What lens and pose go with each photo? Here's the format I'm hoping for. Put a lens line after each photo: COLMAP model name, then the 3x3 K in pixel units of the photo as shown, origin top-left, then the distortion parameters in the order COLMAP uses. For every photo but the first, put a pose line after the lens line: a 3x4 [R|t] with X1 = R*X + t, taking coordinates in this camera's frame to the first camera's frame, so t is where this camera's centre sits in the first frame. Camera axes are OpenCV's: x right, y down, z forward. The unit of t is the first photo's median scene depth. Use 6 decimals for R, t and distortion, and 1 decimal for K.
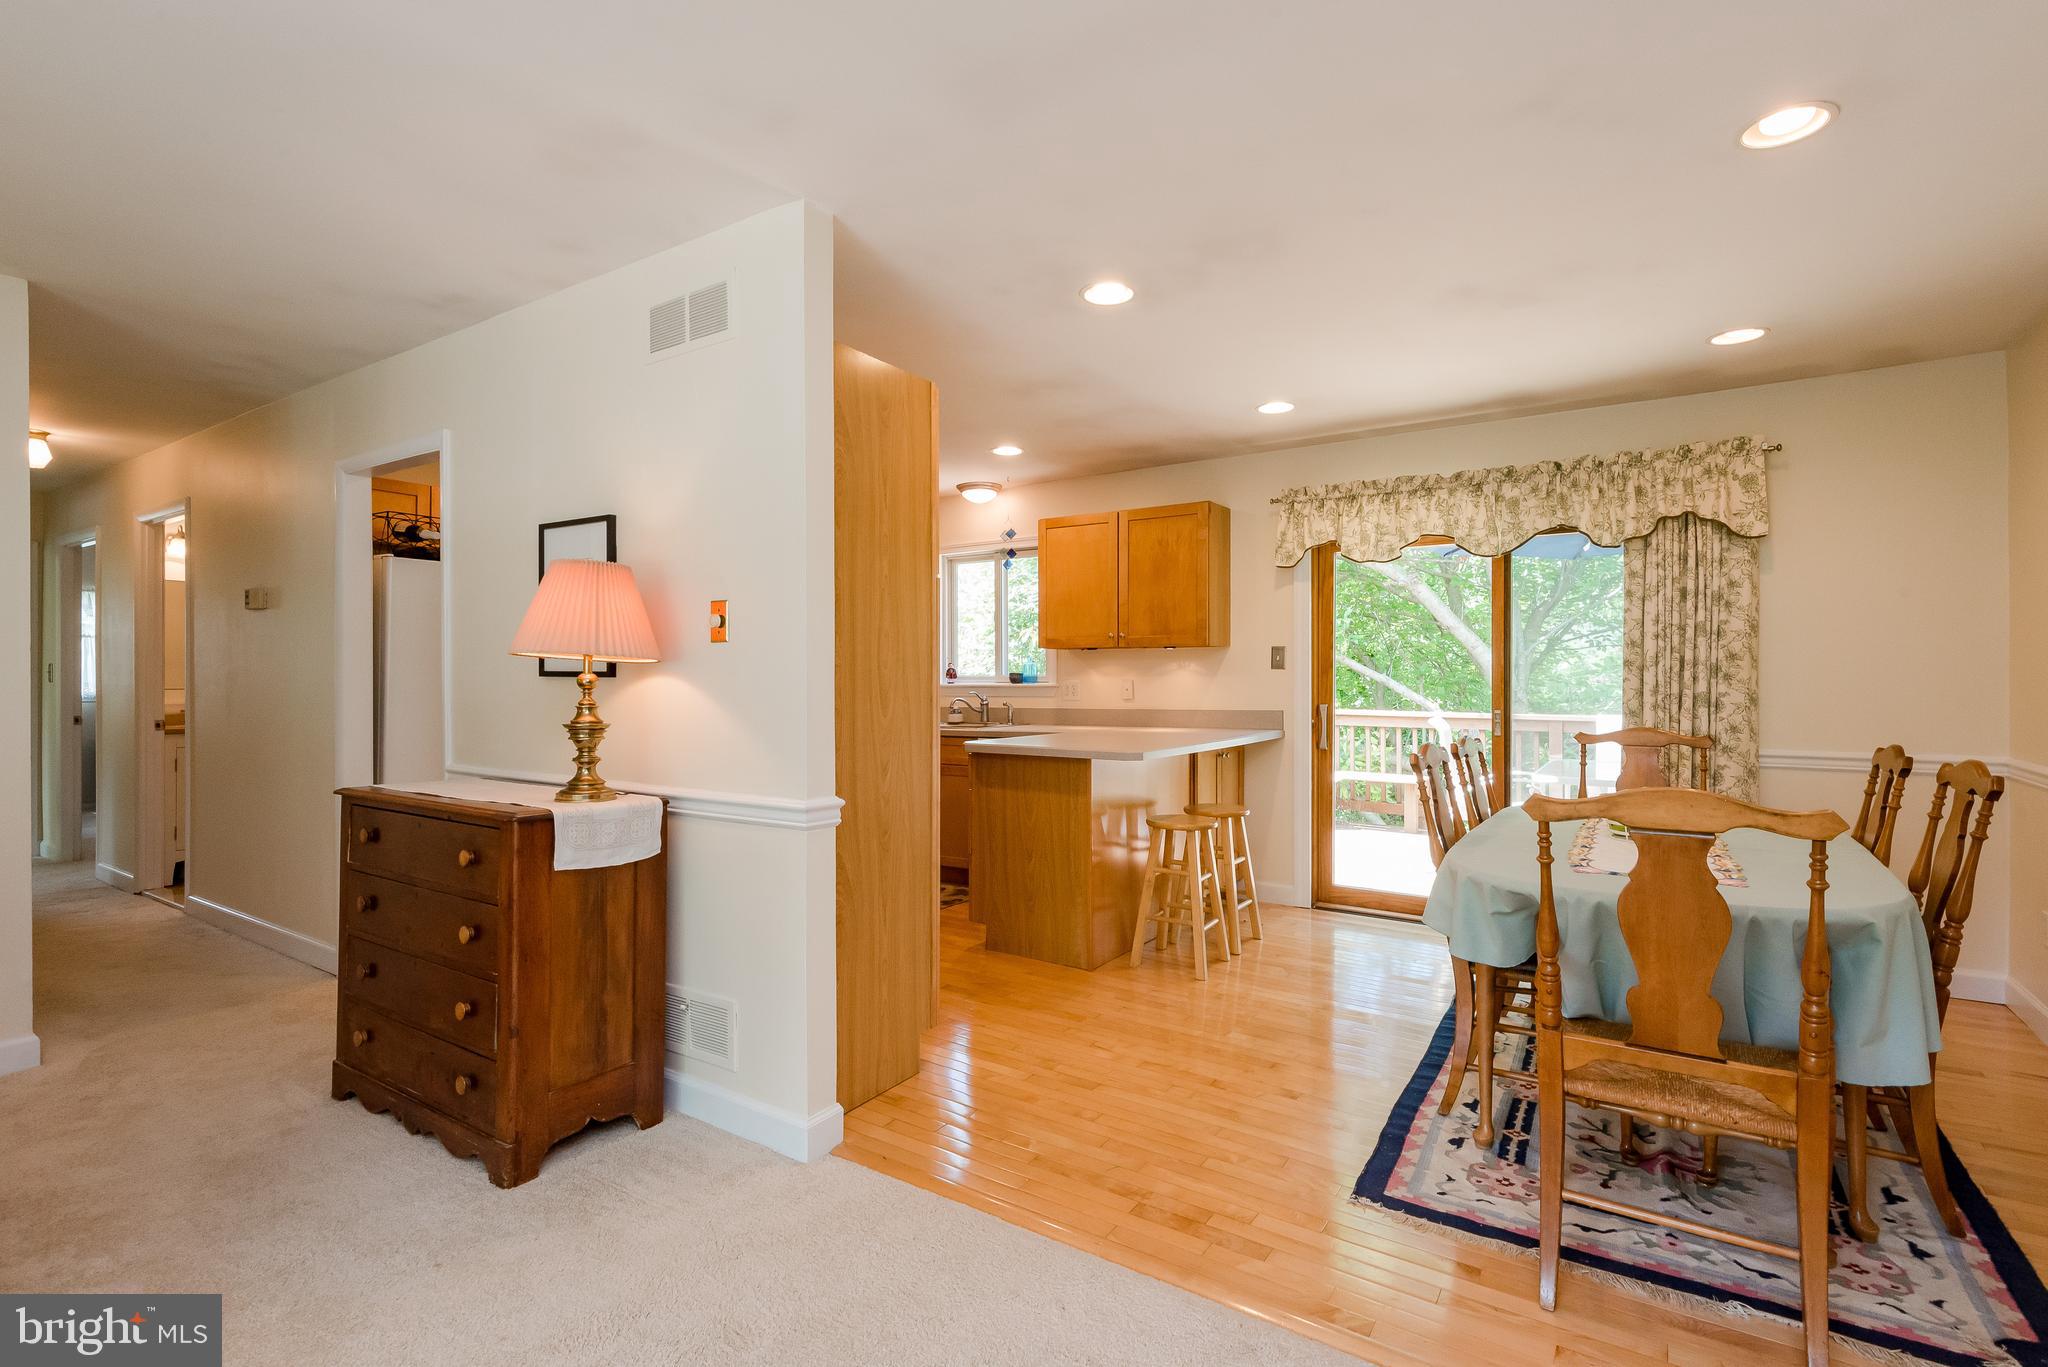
lens RADIAL K [[932.4, 0, 1024.0], [0, 932.4, 683.5], [0, 0, 1]] dist [-0.014762, -0.009370]
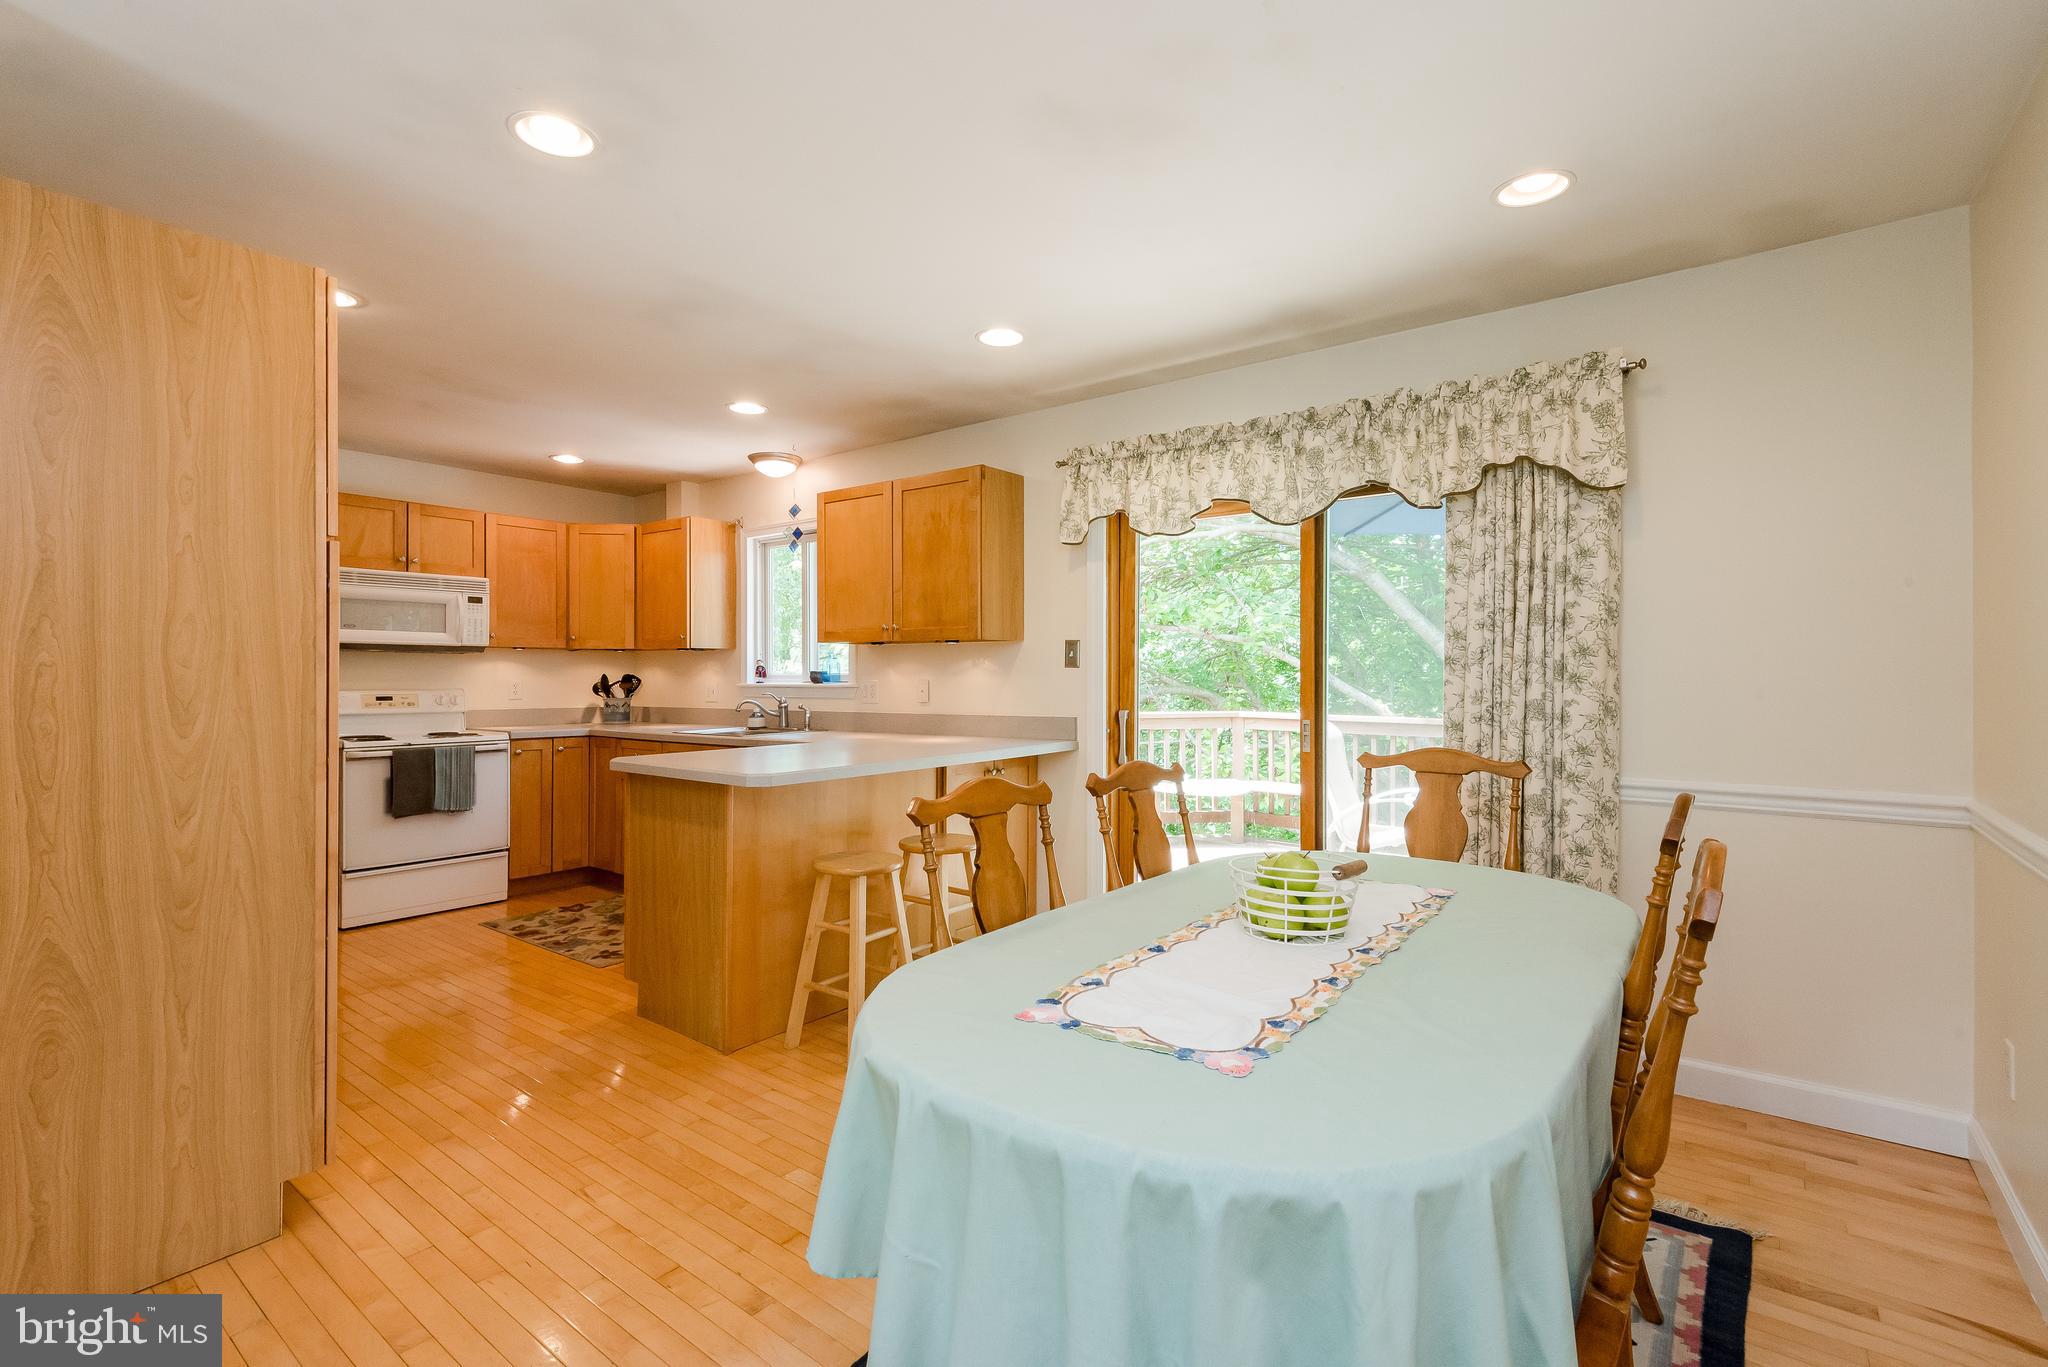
lens RADIAL K [[920.5, 0, 1017.3], [0, 920.5, 672.1], [0, 0, 1]] dist [0.012359, -0.012351]
pose [[0.998631, 0.001696, -0.052278, 0.326373], [-0.002182, 0.999955, -0.009238, -0.004520], [0.052260, 0.009339, 0.998590, 0.219292]]
